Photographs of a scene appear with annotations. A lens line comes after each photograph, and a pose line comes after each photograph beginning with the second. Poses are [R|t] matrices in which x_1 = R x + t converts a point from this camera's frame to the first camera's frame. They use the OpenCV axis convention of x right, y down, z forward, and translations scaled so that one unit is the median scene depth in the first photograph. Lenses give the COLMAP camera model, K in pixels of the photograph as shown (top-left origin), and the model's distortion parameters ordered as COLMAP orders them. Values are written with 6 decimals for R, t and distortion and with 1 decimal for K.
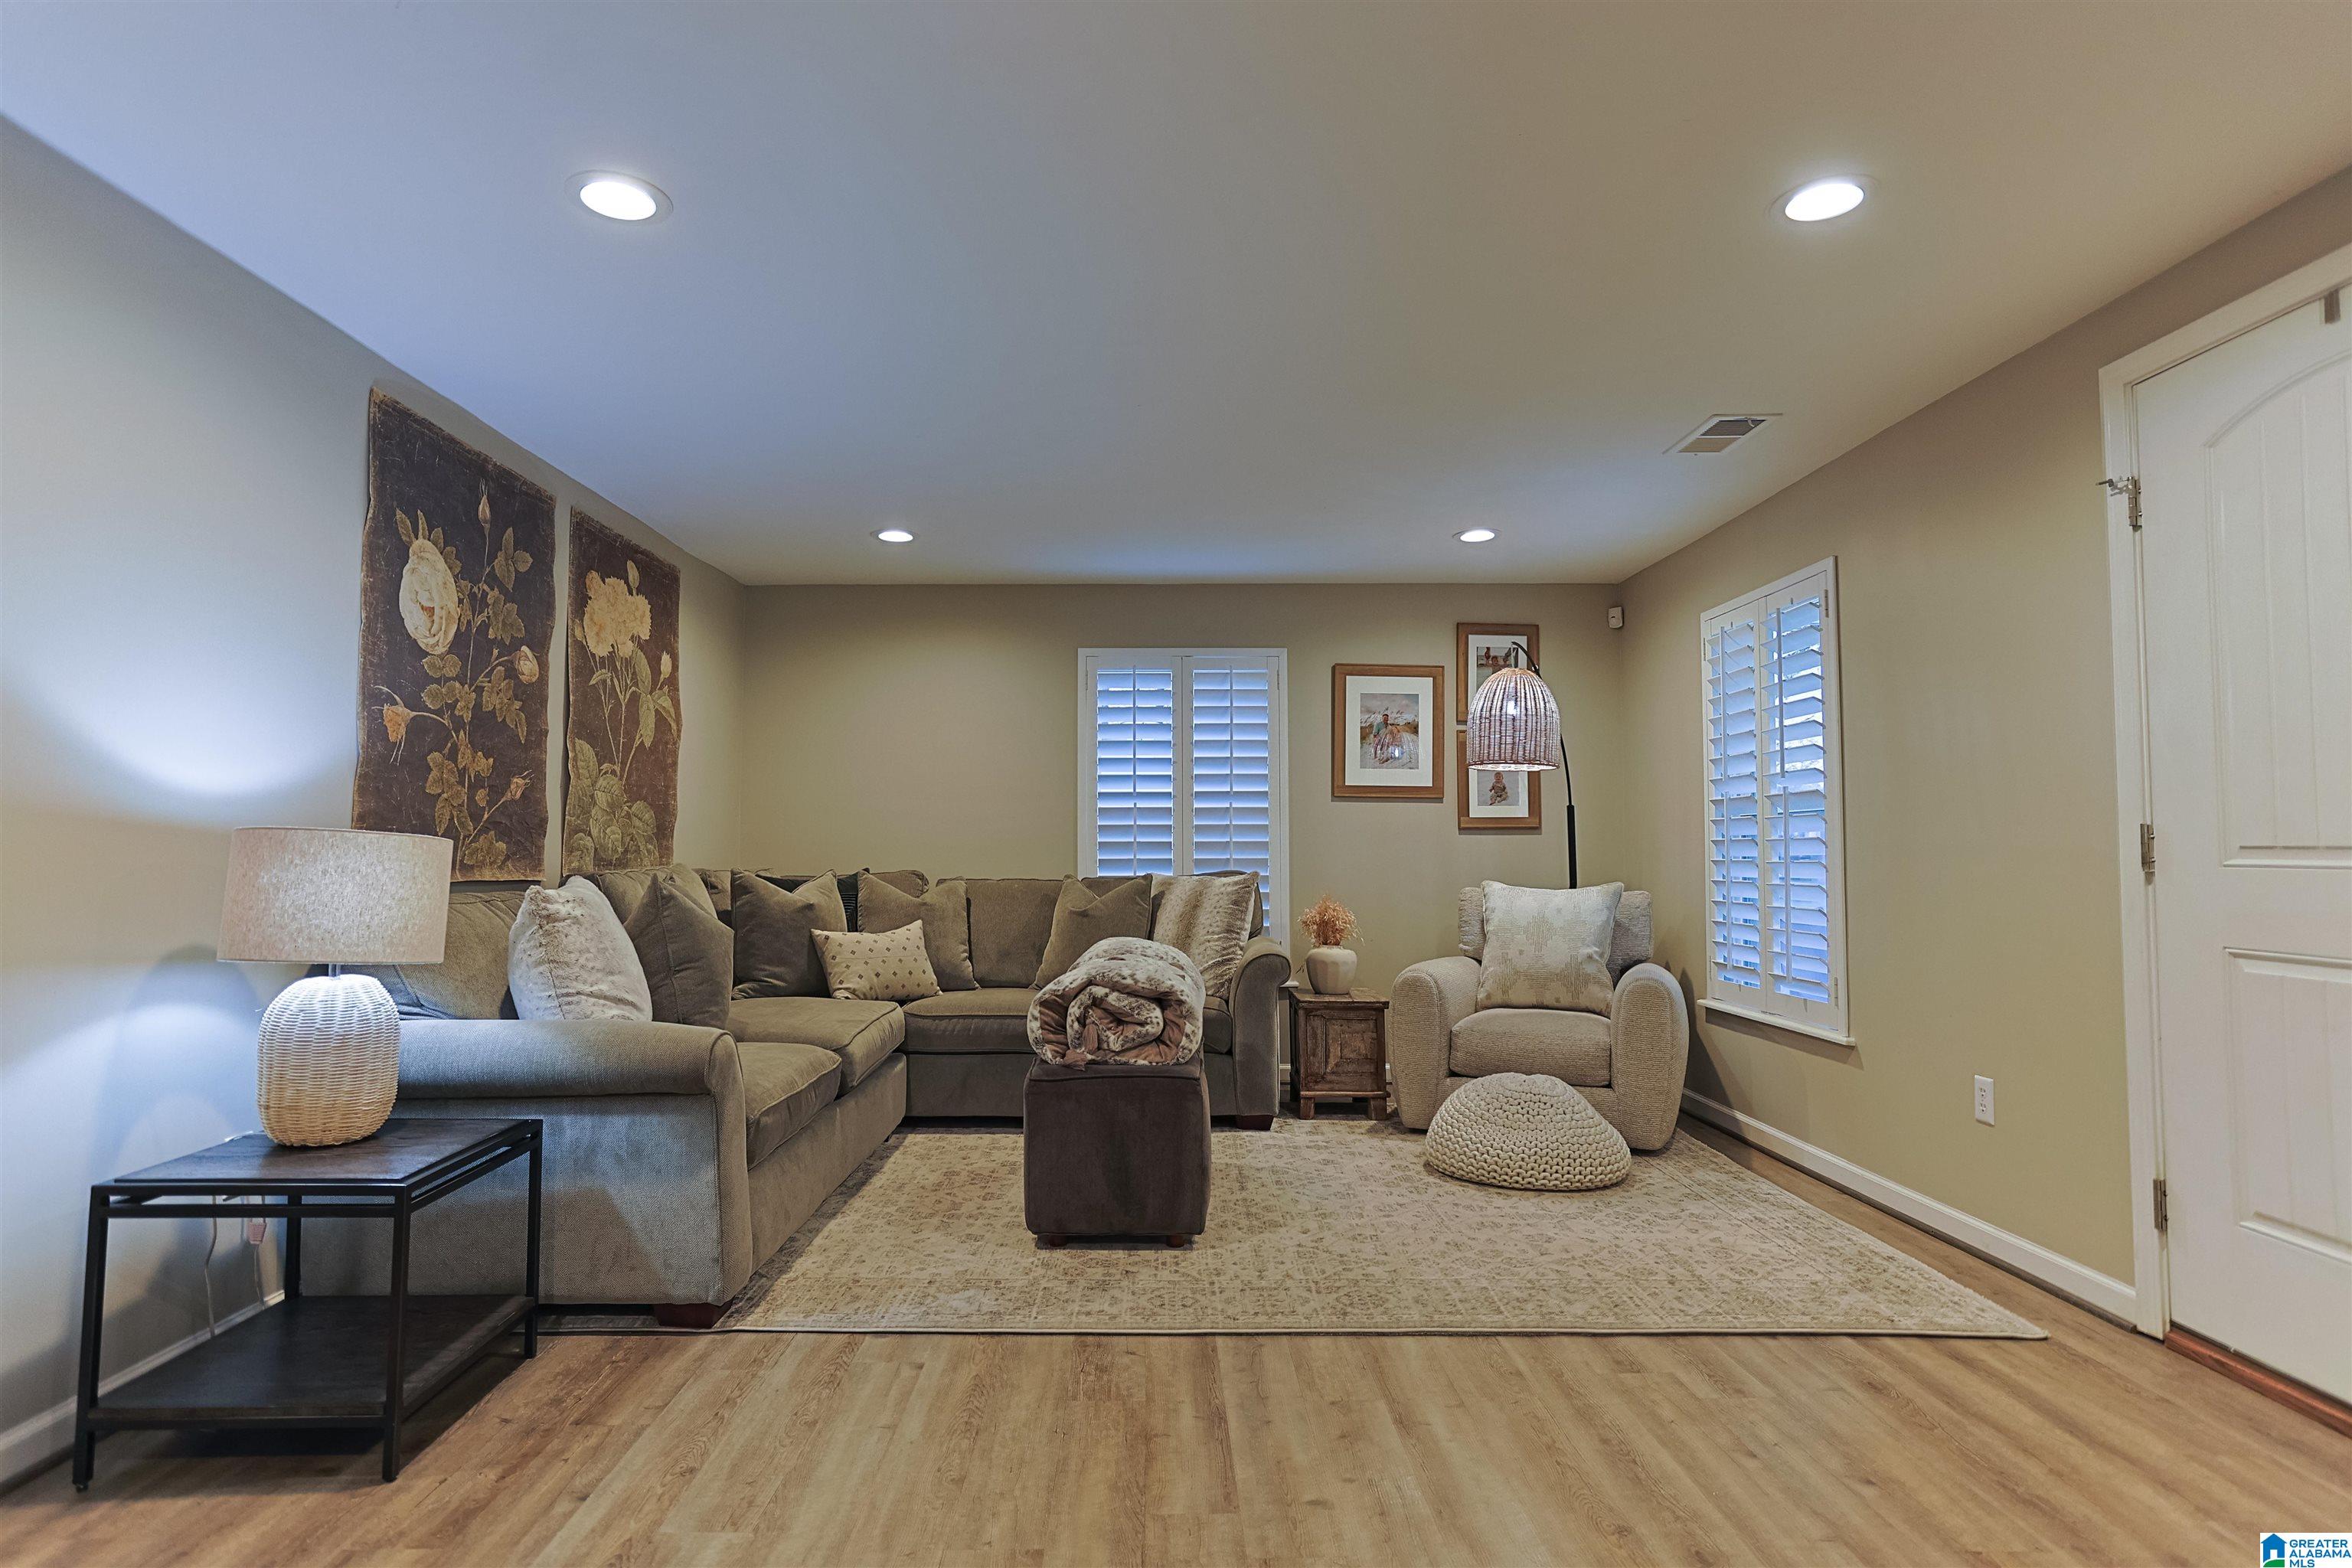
lens RADIAL K [[1197.8, 0, 1169.7], [0, 1197.8, 789.1], [0, 0, 1]] dist [-0.032218, 0.016482]
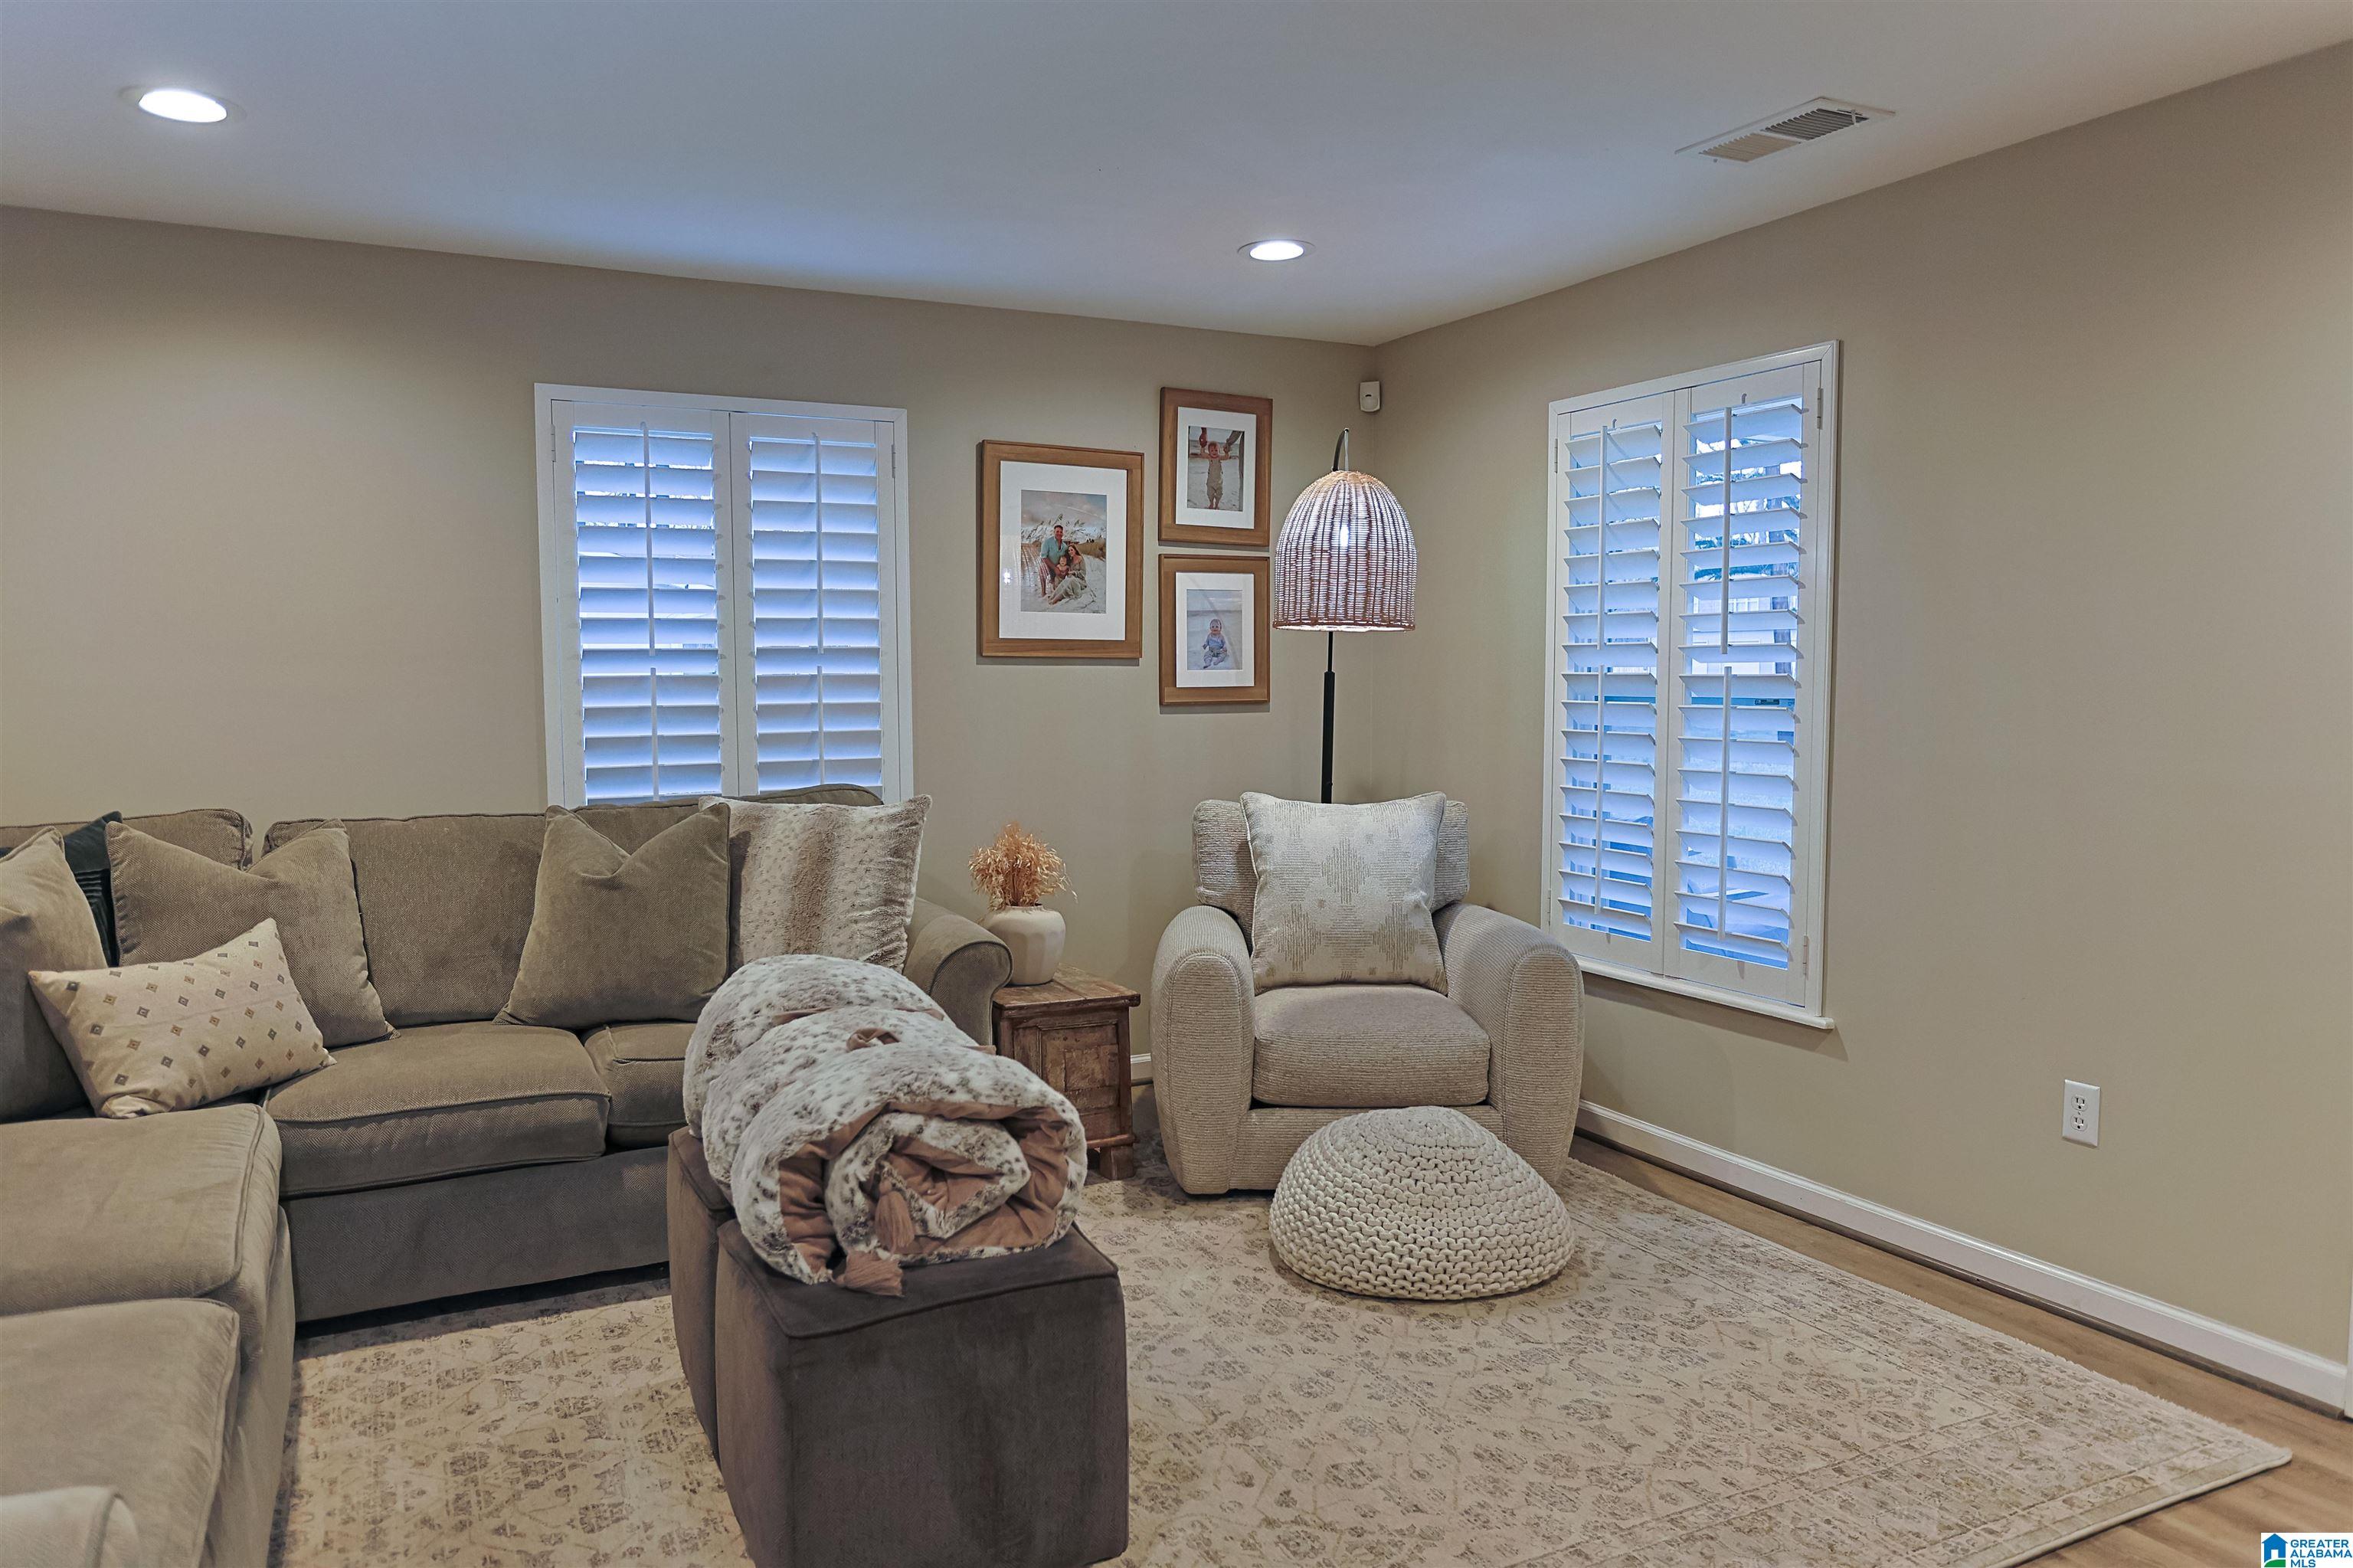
lens RADIAL K [[1554.4, 0, 1185.1], [0, 1554.4, 777.1], [0, 0, 1]] dist [-0.021204, 0.008032]
pose [[0.893181, -0.034455, 0.448376, -0.183409], [-0.019233, 0.993221, 0.114636, -0.035845], [-0.449286, -0.111014, 0.886463, 0.315060]]
